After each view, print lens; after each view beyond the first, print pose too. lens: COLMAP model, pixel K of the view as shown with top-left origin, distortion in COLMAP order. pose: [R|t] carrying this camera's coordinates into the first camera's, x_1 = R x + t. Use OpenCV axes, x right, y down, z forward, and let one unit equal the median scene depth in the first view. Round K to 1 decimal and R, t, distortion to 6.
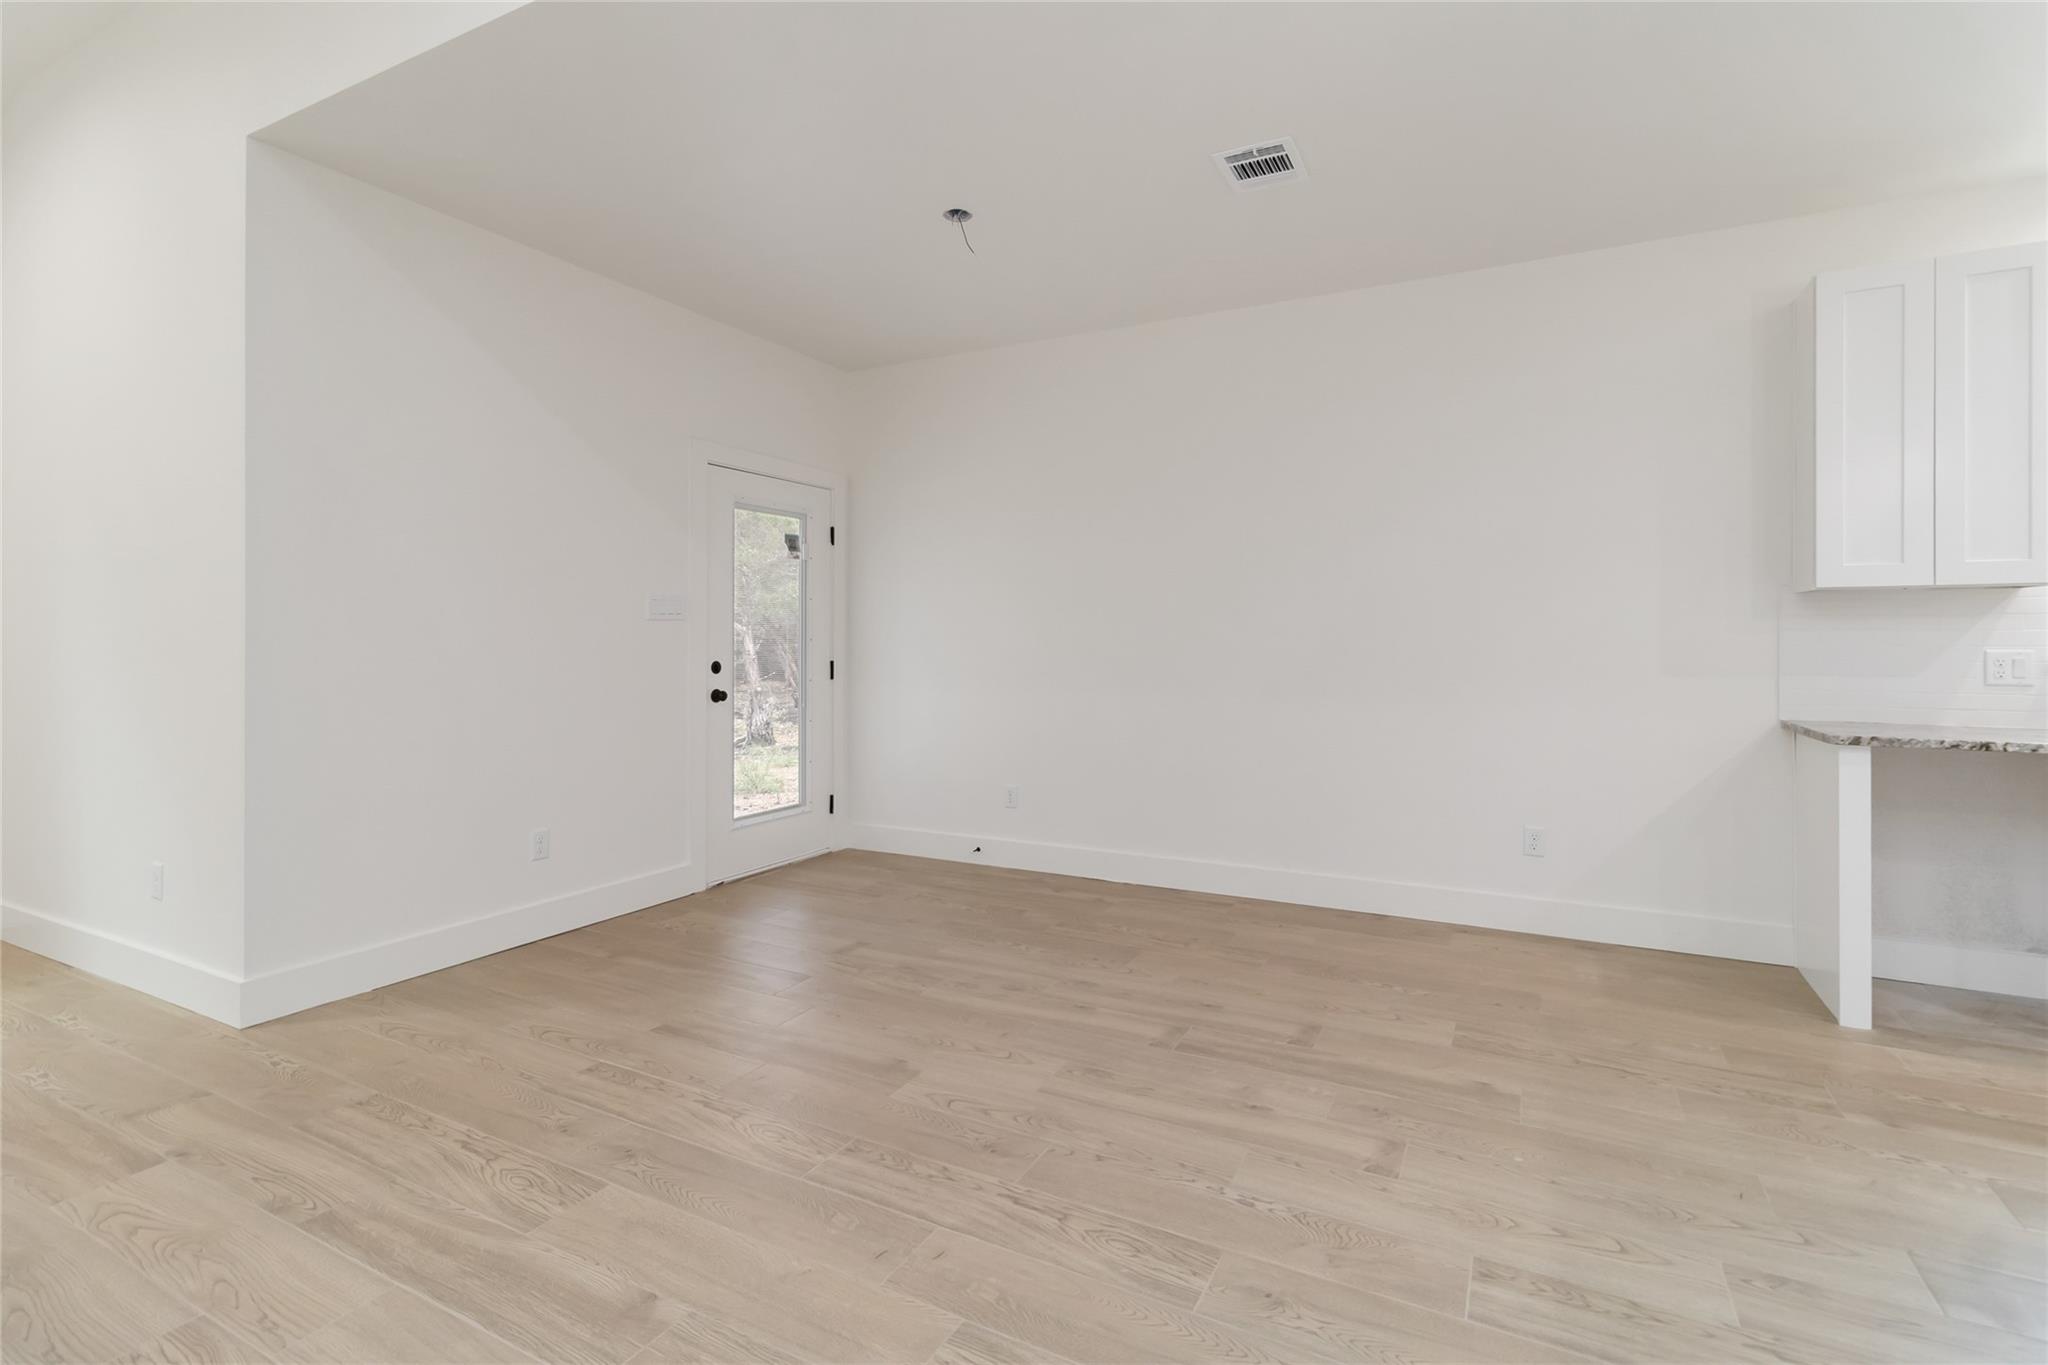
lens RADIAL K [[954.9, 0, 1040.0], [0, 954.9, 631.6], [0, 0, 1]] dist [0.000613, 0.000485]
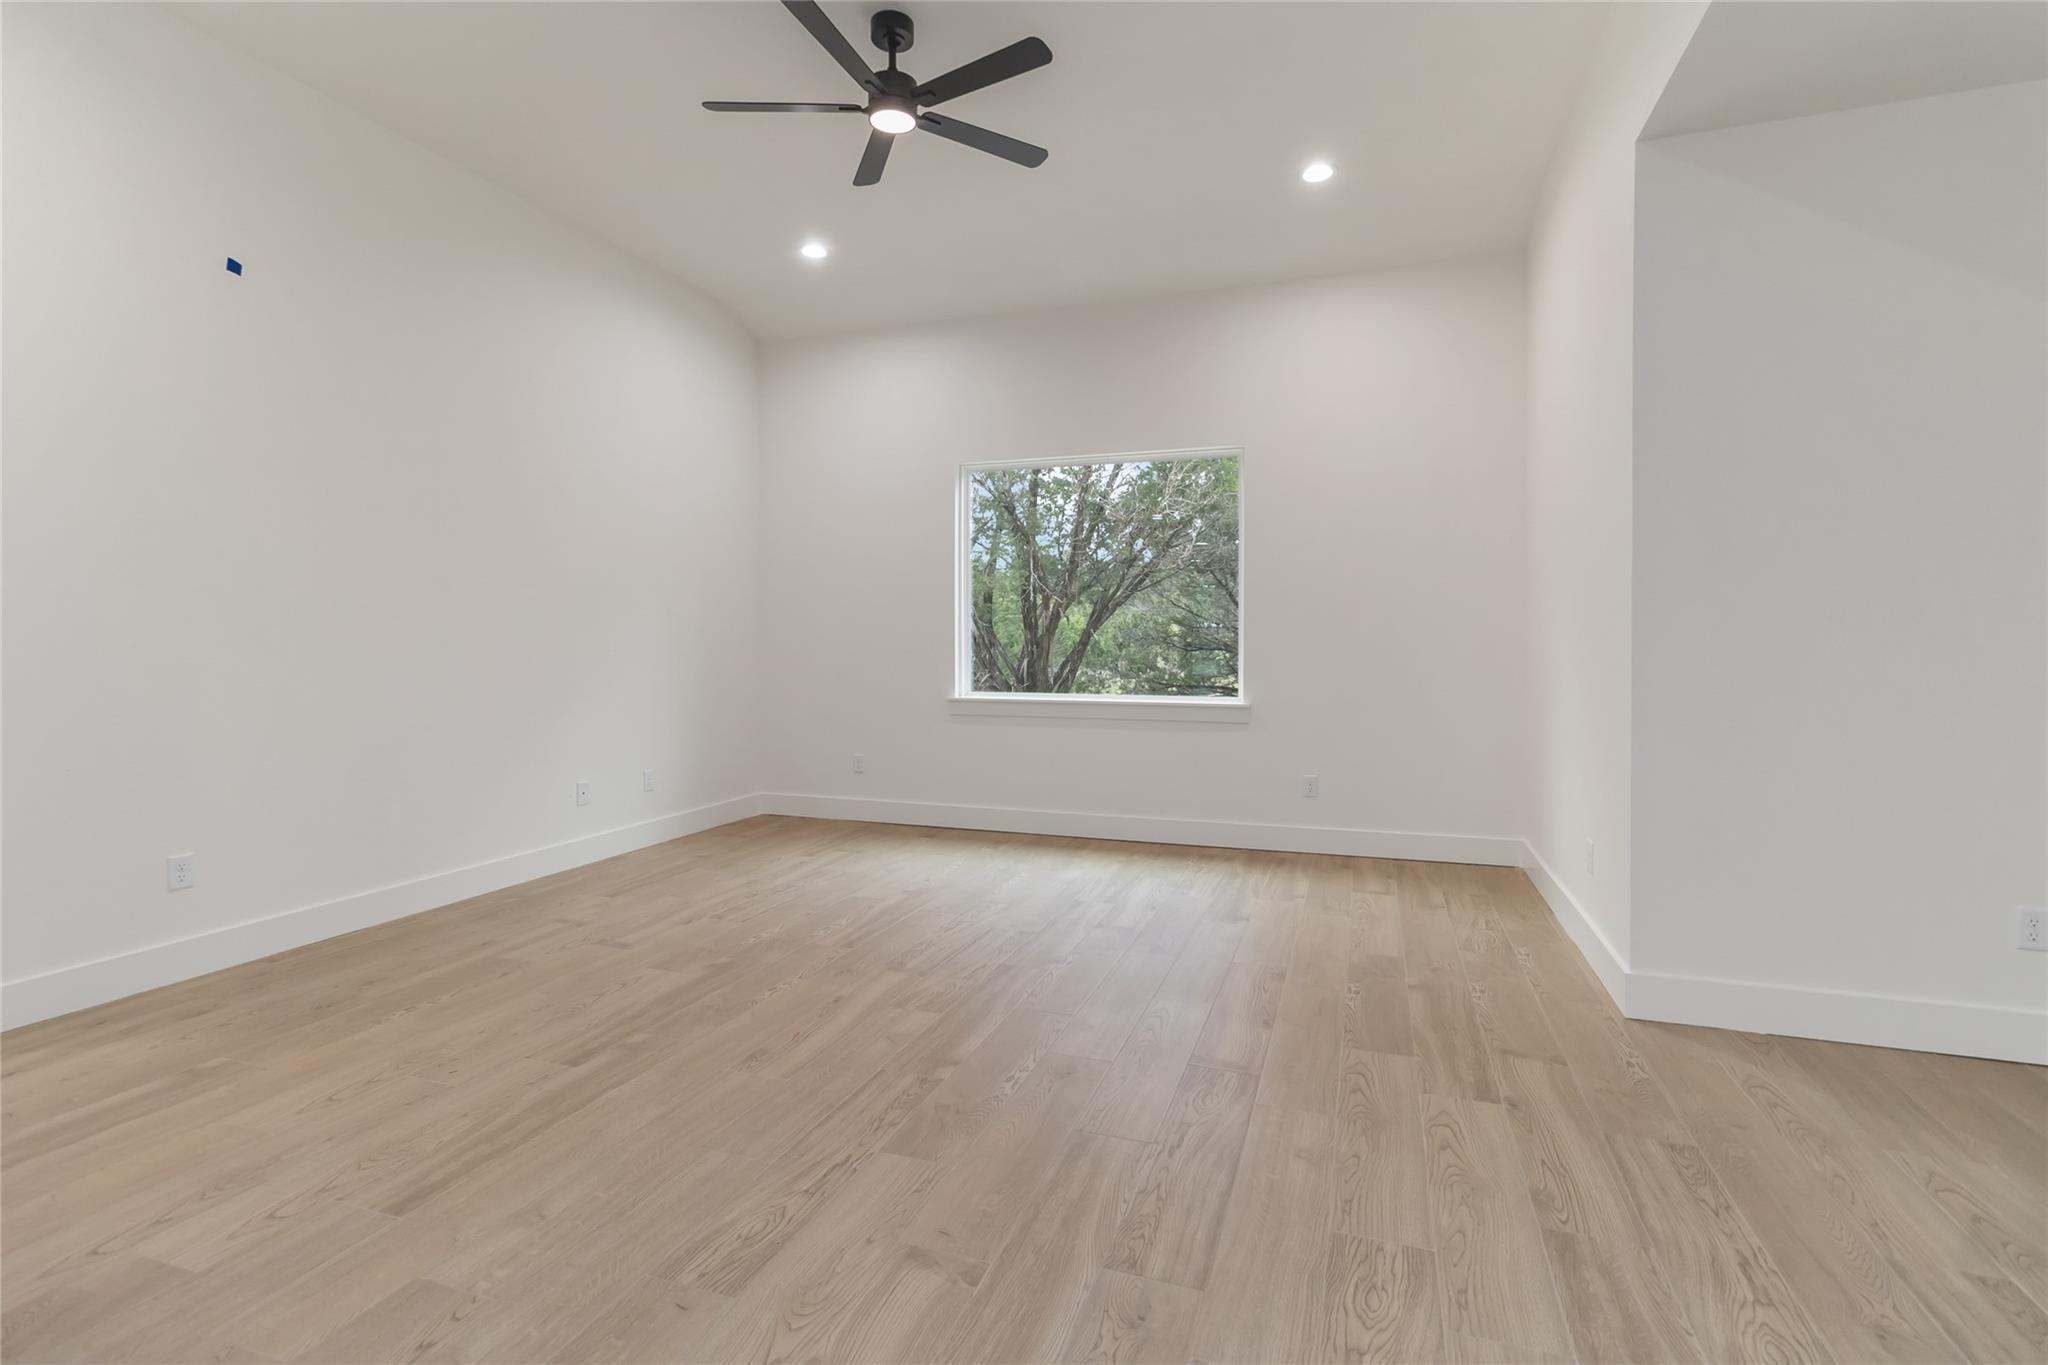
lens RADIAL K [[948.5, 0, 1045.1], [0, 948.5, 652.9], [0, 0, 1]] dist [-0.000762, 0.000186]
pose [[0.149393, 0.013541, -0.988685, 0.080169], [0.008771, 0.999849, 0.015019, 0.001191], [0.988739, -0.010915, 0.149251, 0.241677]]
